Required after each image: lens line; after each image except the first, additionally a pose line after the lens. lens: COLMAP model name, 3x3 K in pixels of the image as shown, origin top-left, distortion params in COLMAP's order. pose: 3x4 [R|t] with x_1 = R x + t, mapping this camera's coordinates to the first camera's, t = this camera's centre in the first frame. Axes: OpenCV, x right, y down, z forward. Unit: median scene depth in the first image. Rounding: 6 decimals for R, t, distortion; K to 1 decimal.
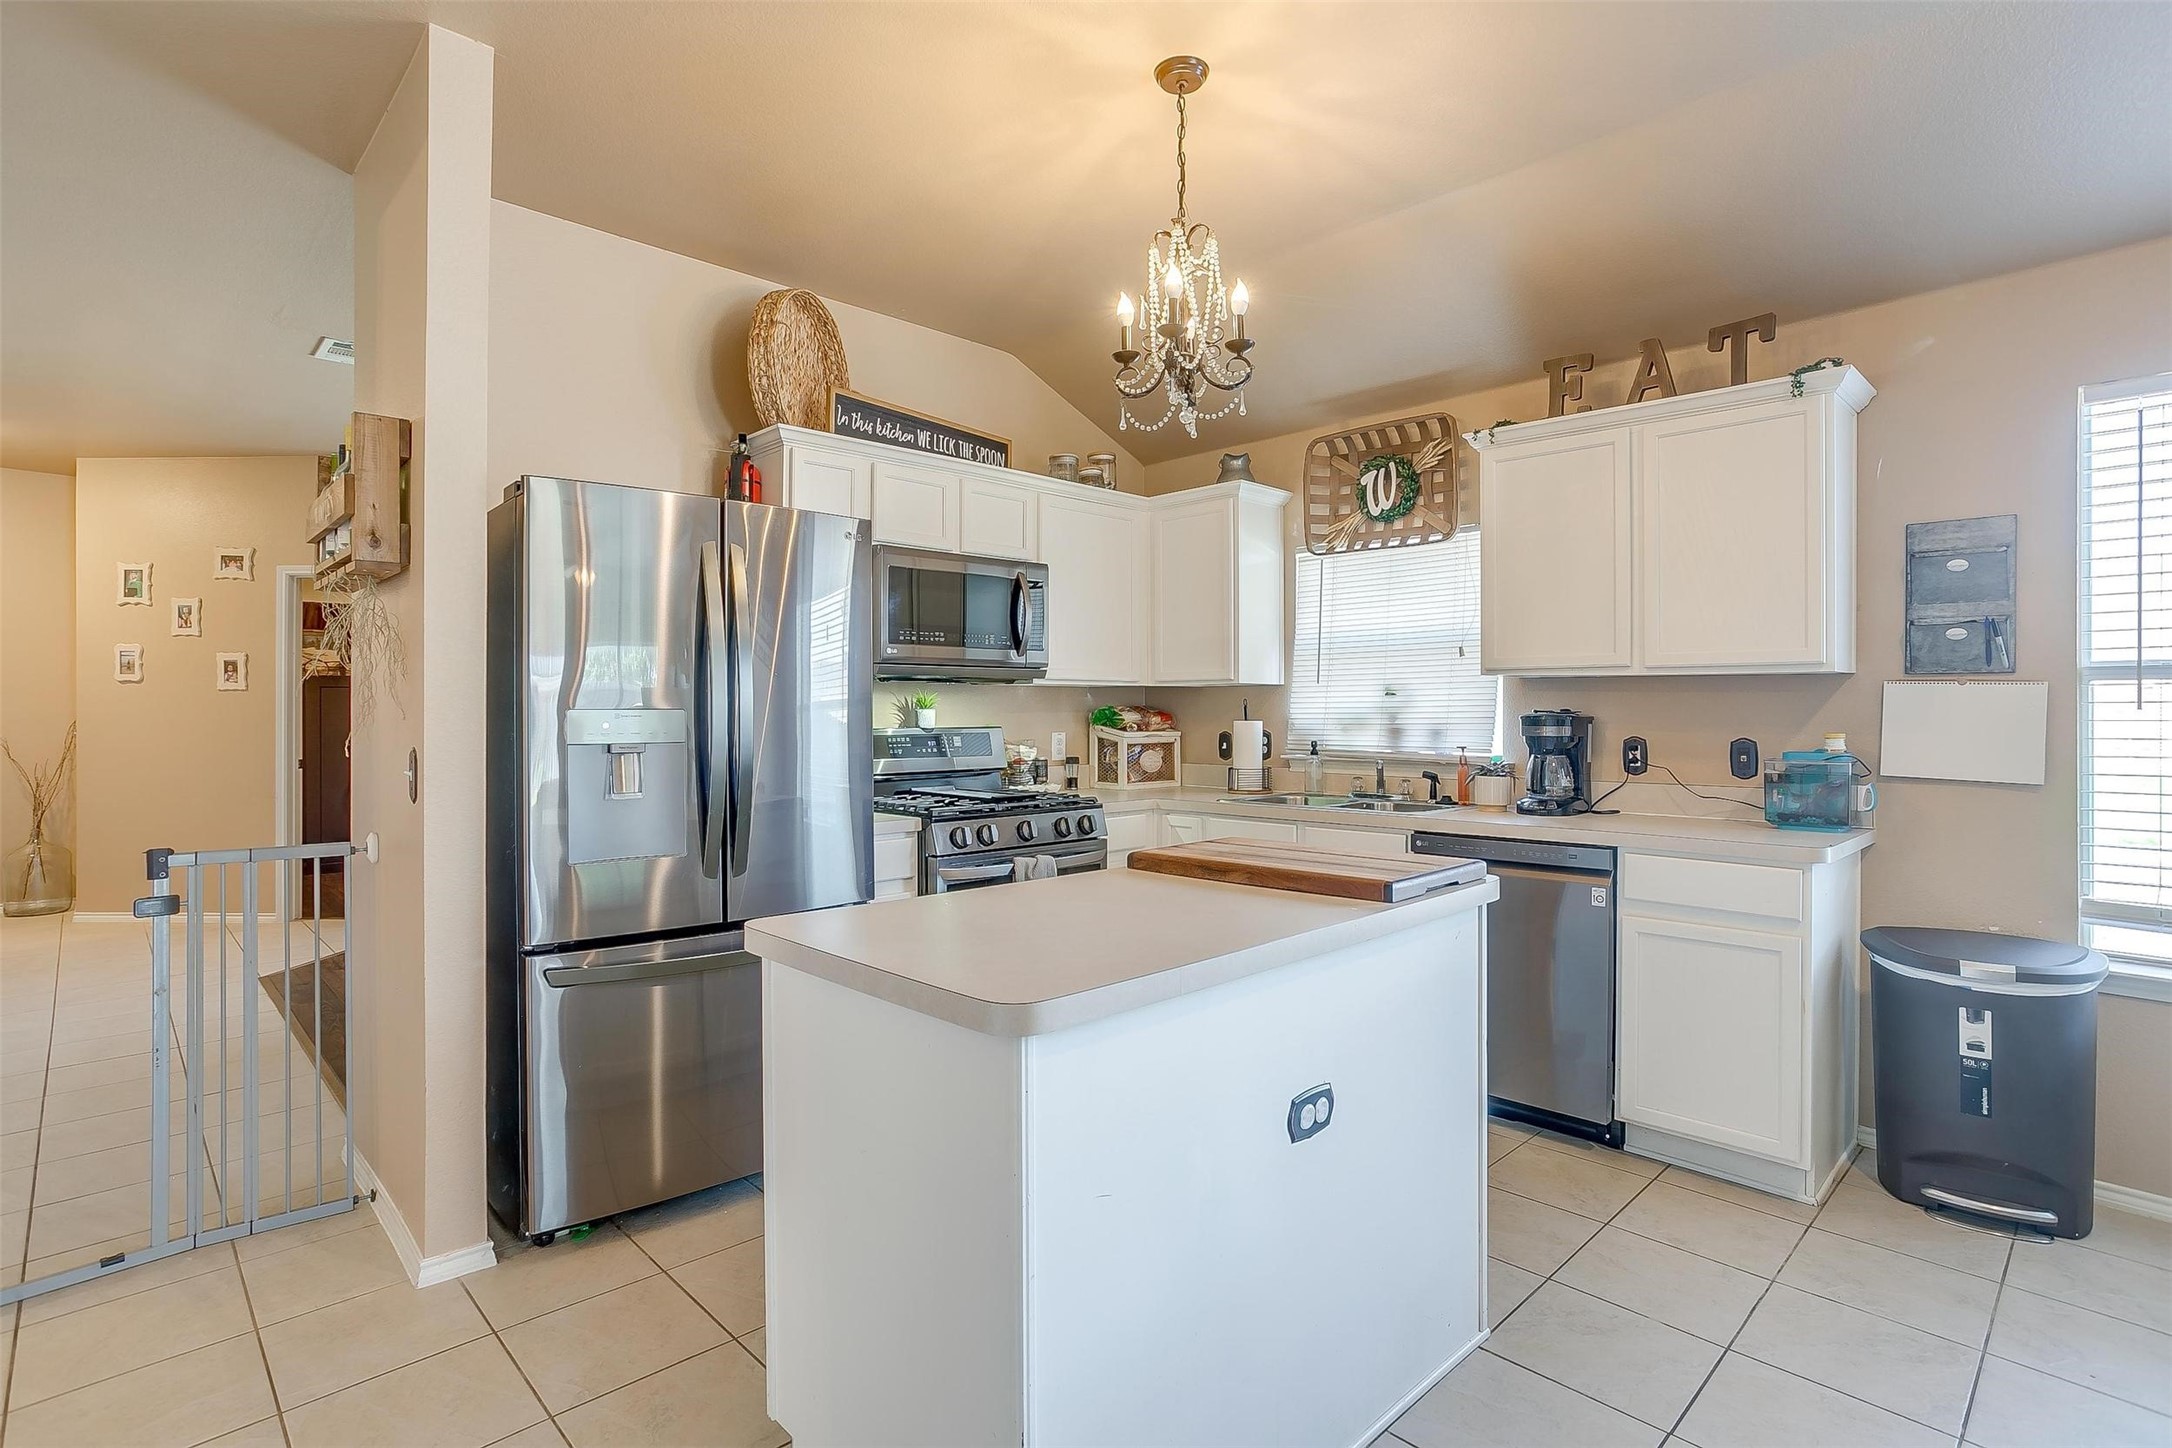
lens RADIAL K [[1068.7, 0, 1057.2], [0, 1068.7, 705.8], [0, 0, 1]] dist [-0.045303, 0.023283]
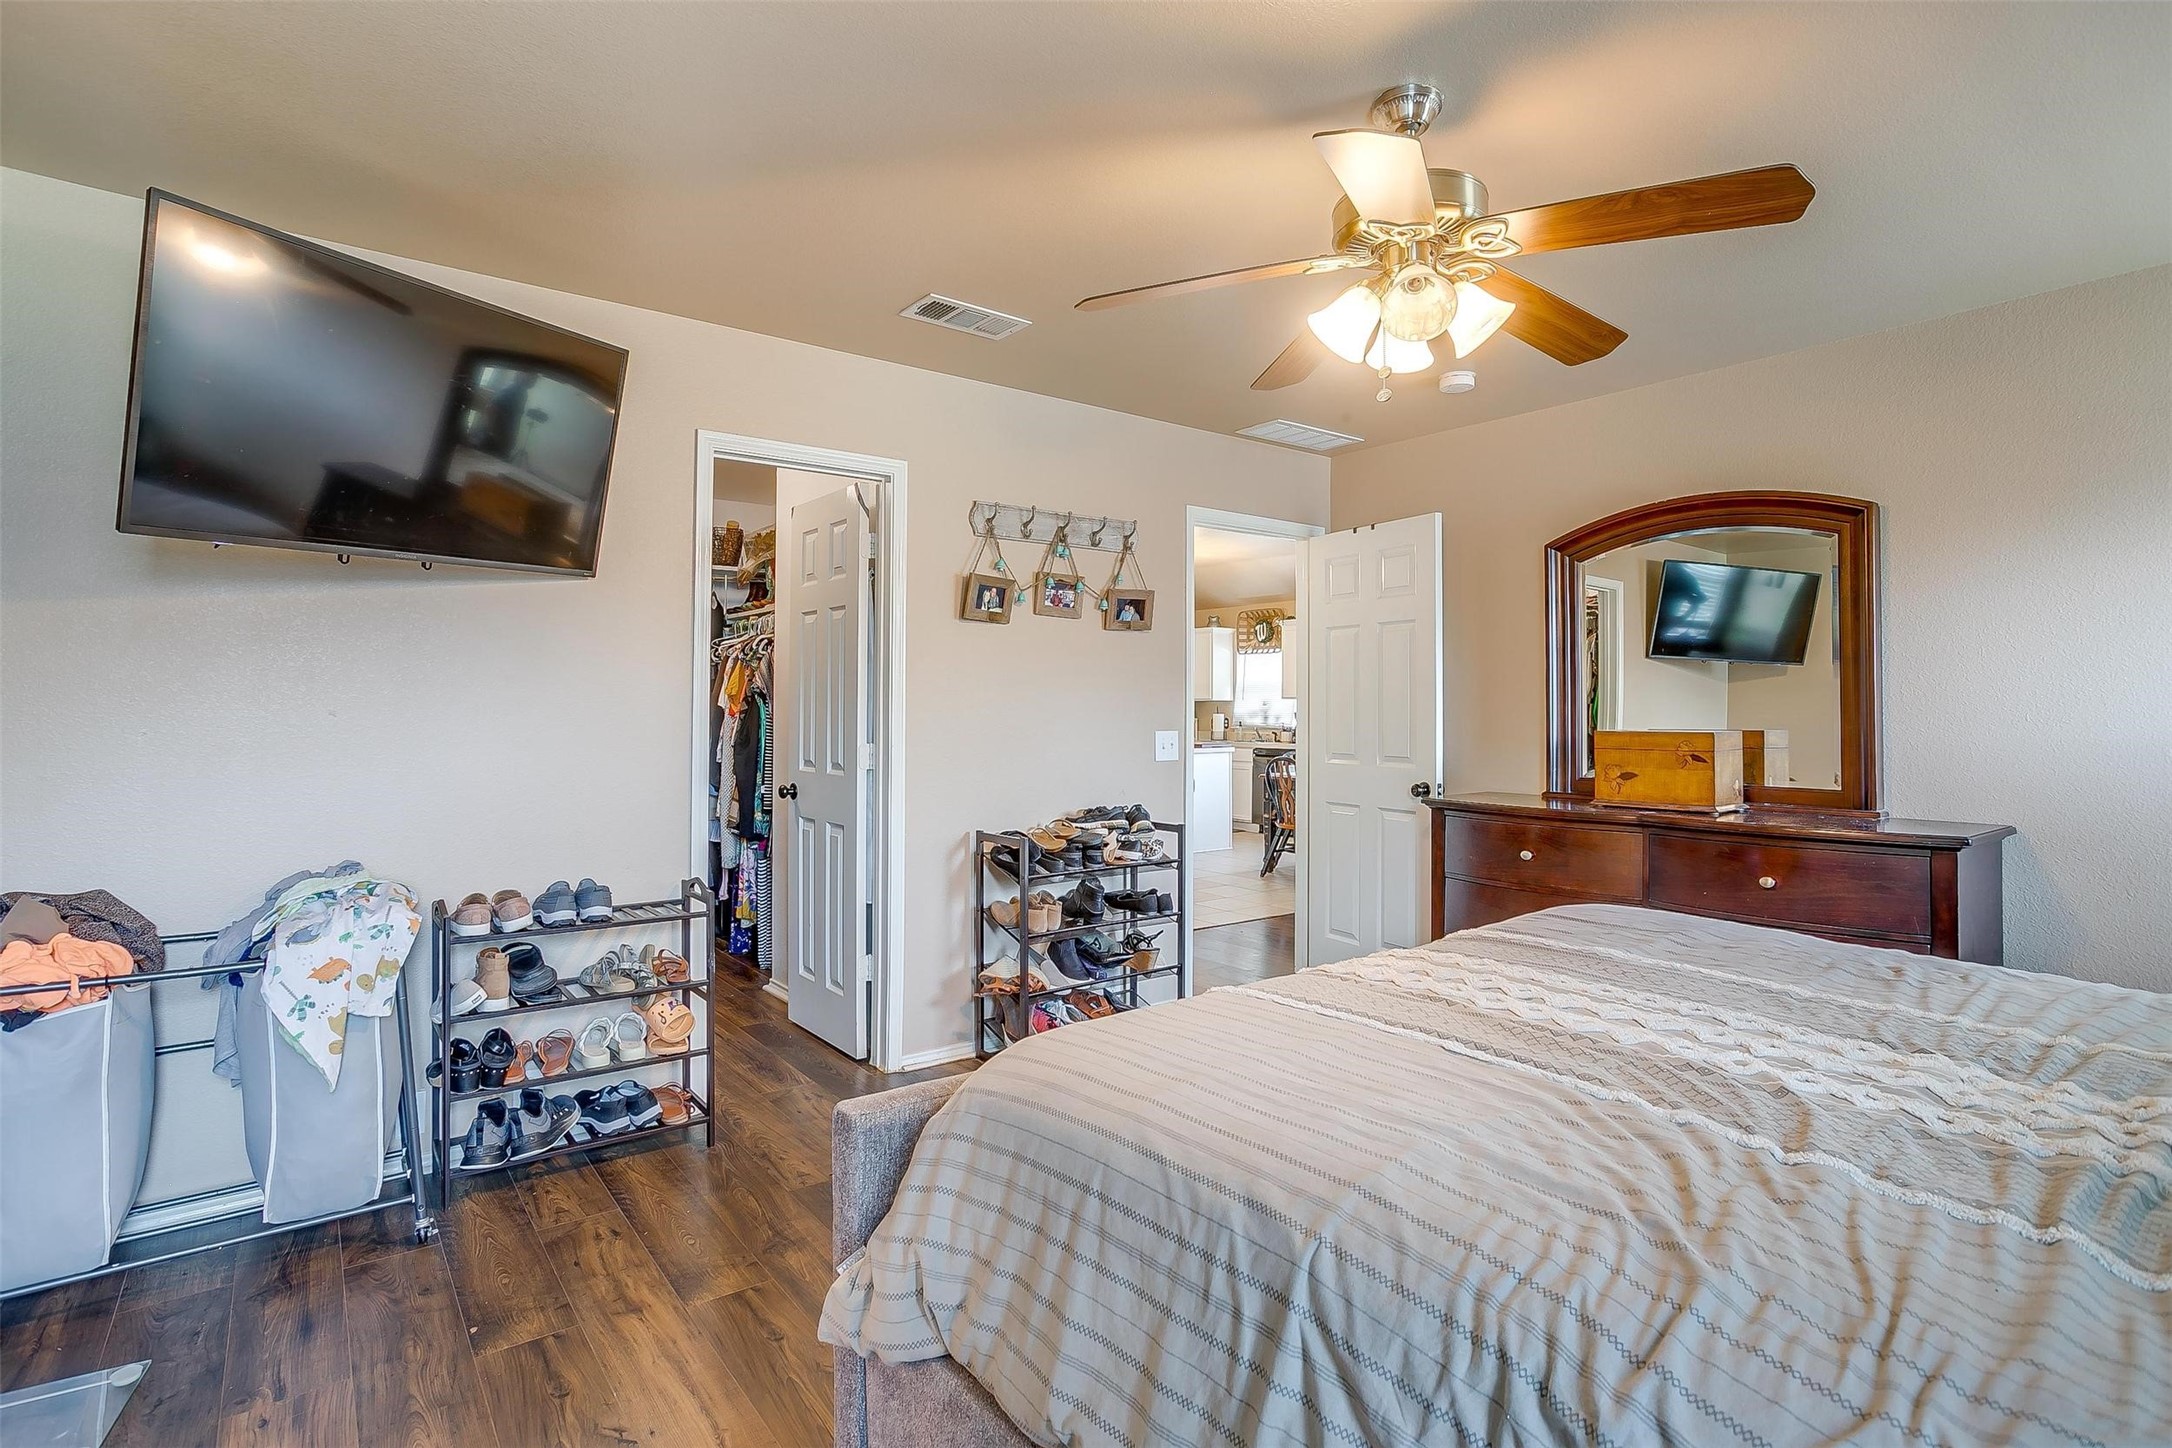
lens RADIAL K [[1068.7, 0, 1084.3], [0, 1068.7, 716.3], [0, 0, 1]] dist [-0.045303, 0.023283]
pose [[0.994380, 0.004016, -0.105790, 0.137224], [-0.003507, 0.999981, 0.004997, 0.008410], [0.105808, -0.004598, 0.994376, -1.885704]]
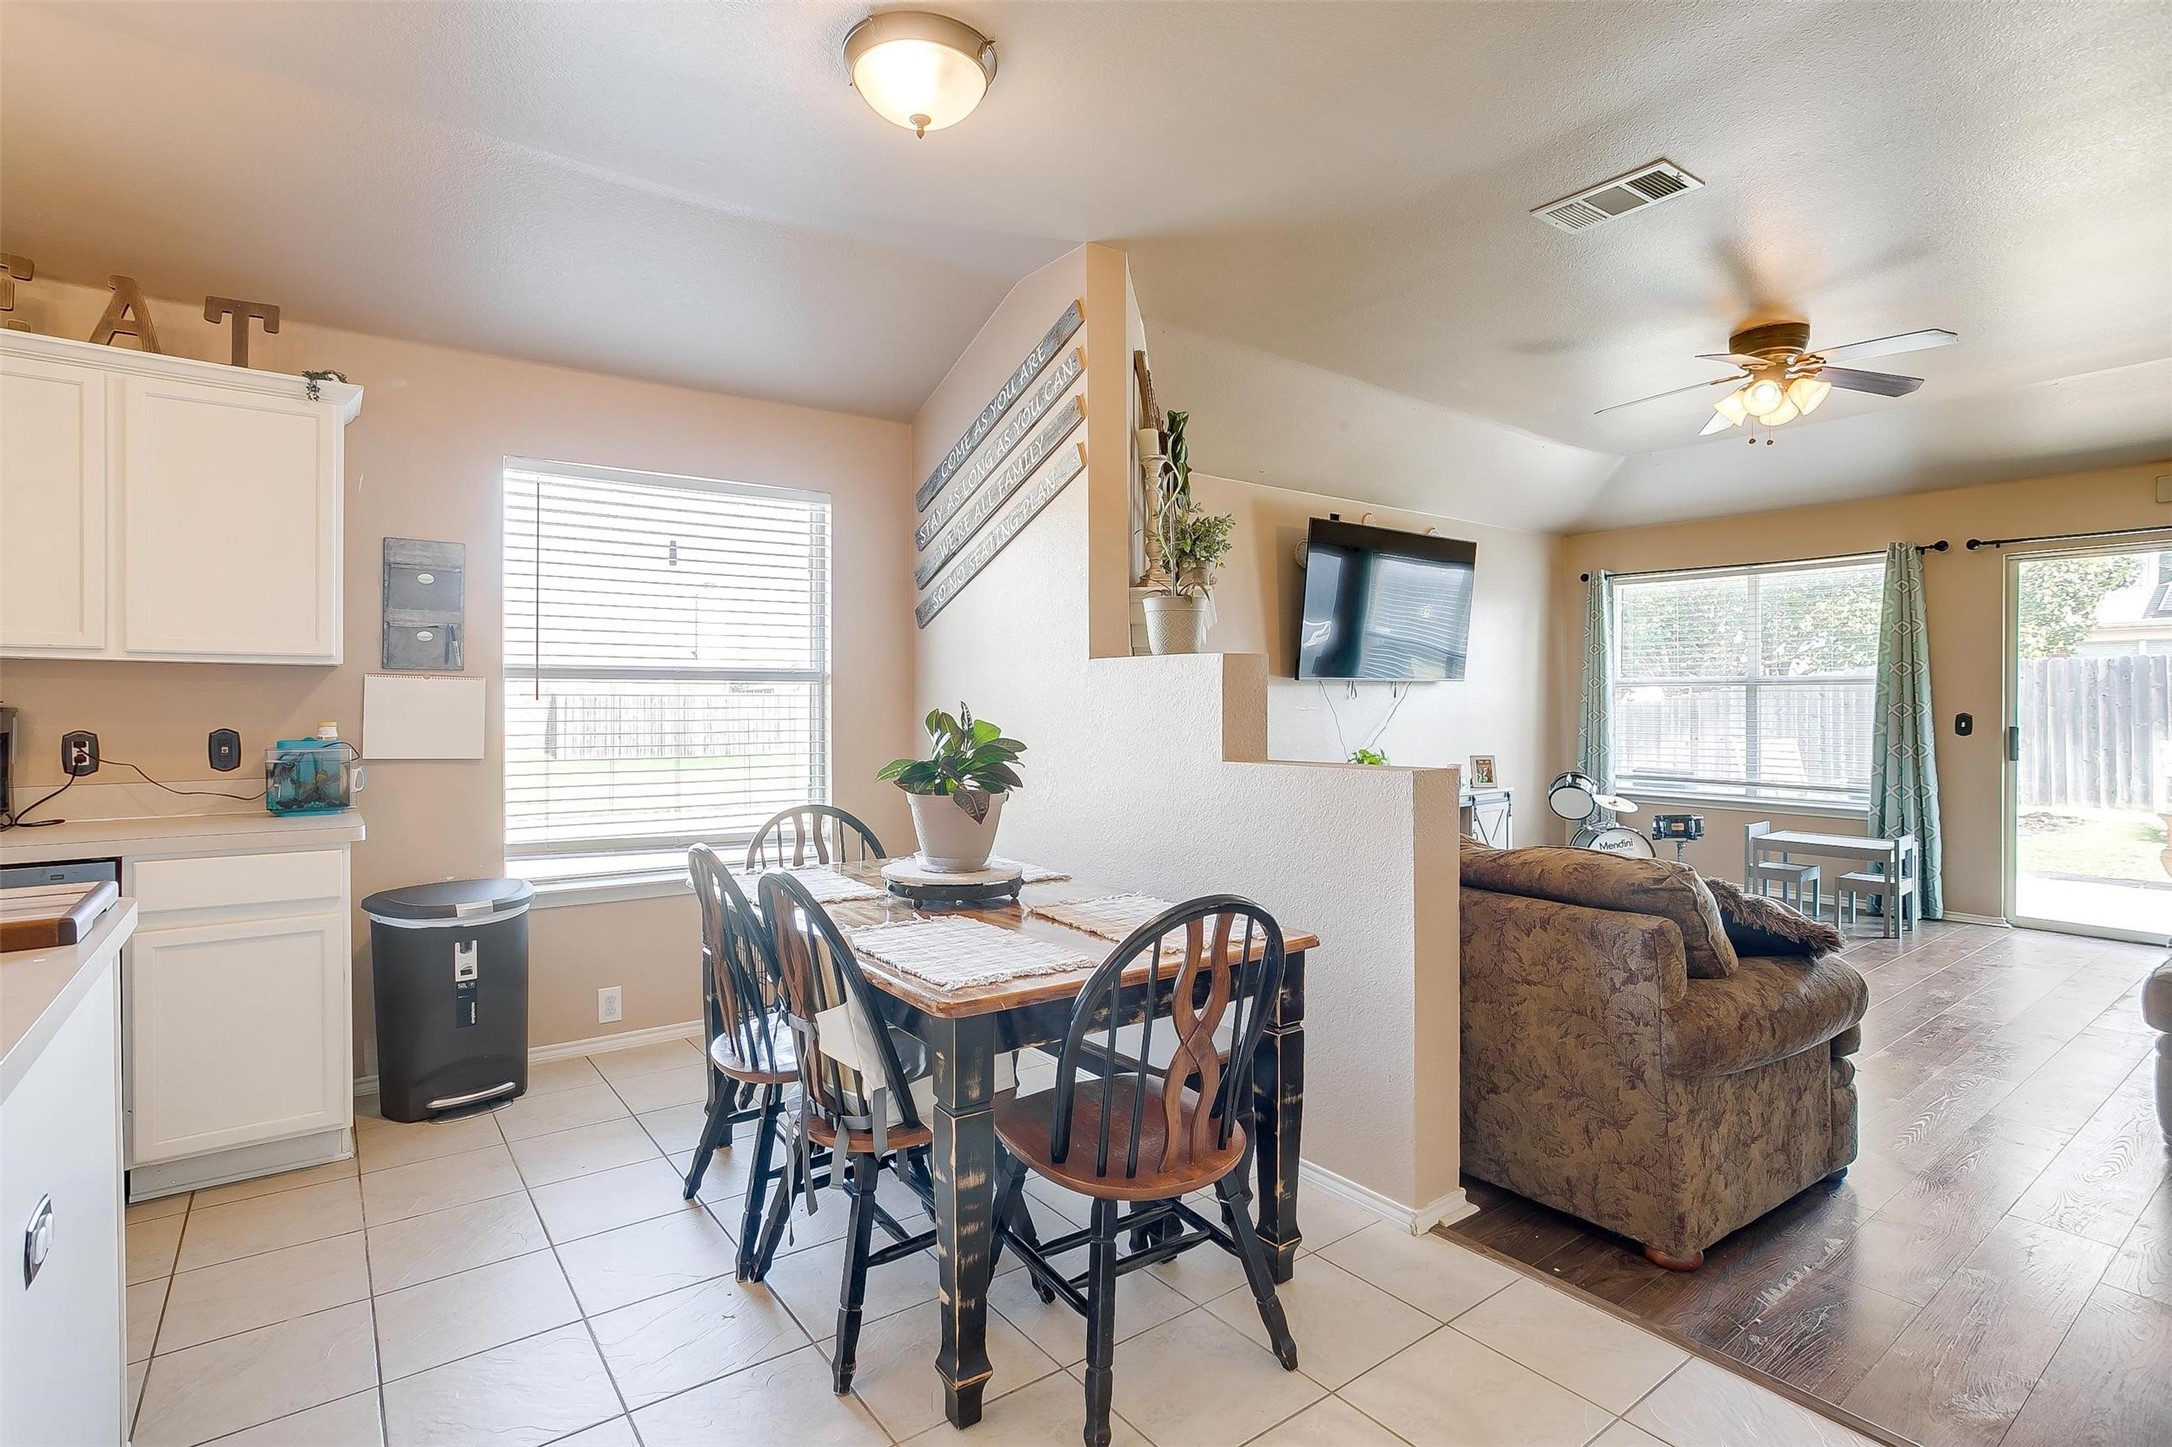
lens RADIAL K [[1068.7, 0, 1086.4], [0, 1068.7, 714.3], [0, 0, 1]] dist [-0.045303, 0.023283]
pose [[0.113945, -0.012164, 0.993413, -0.171576], [-0.004580, 0.999908, 0.012769, 0.001003], [-0.993476, -0.006005, 0.113879, 0.081548]]
